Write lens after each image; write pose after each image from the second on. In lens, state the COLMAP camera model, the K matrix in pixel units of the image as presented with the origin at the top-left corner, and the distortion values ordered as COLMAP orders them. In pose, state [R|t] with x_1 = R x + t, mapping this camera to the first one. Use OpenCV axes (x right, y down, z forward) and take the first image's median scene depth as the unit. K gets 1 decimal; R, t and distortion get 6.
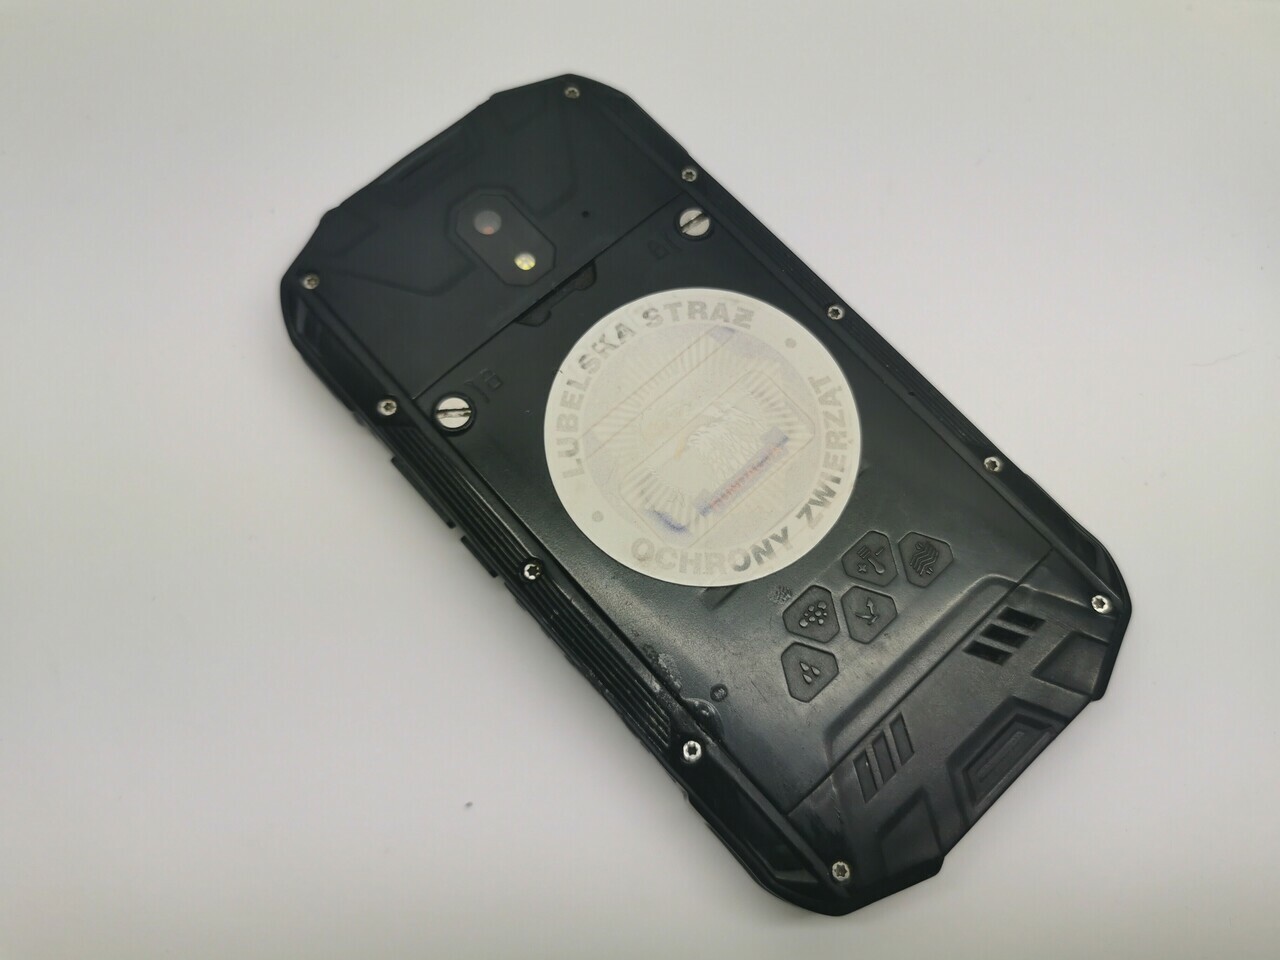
lens RADIAL K [[1023.3, 0, 640.0], [0, 1023.3, 480.0], [0, 0, 1]] dist [-0.002790, -0.001396]
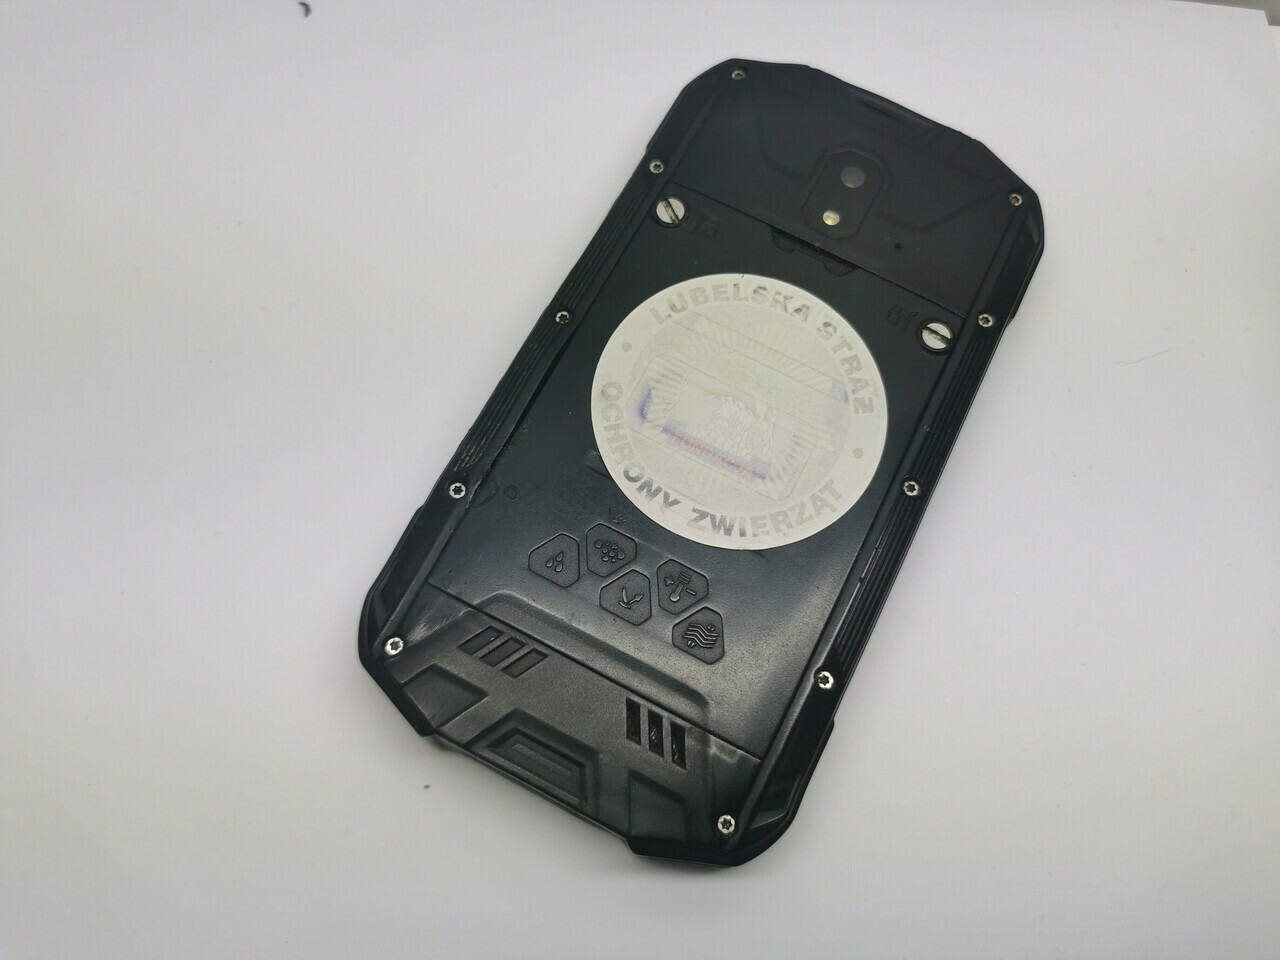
lens RADIAL K [[1023.3, 0, 640.0], [0, 1023.3, 480.0], [0, 0, 1]] dist [-0.002790, -0.001396]
pose [[0.350058, 0.881040, -0.318164, 0.432100], [-0.902721, 0.407983, 0.136545, -0.068126], [0.250107, 0.239415, 0.938151, -0.003110]]
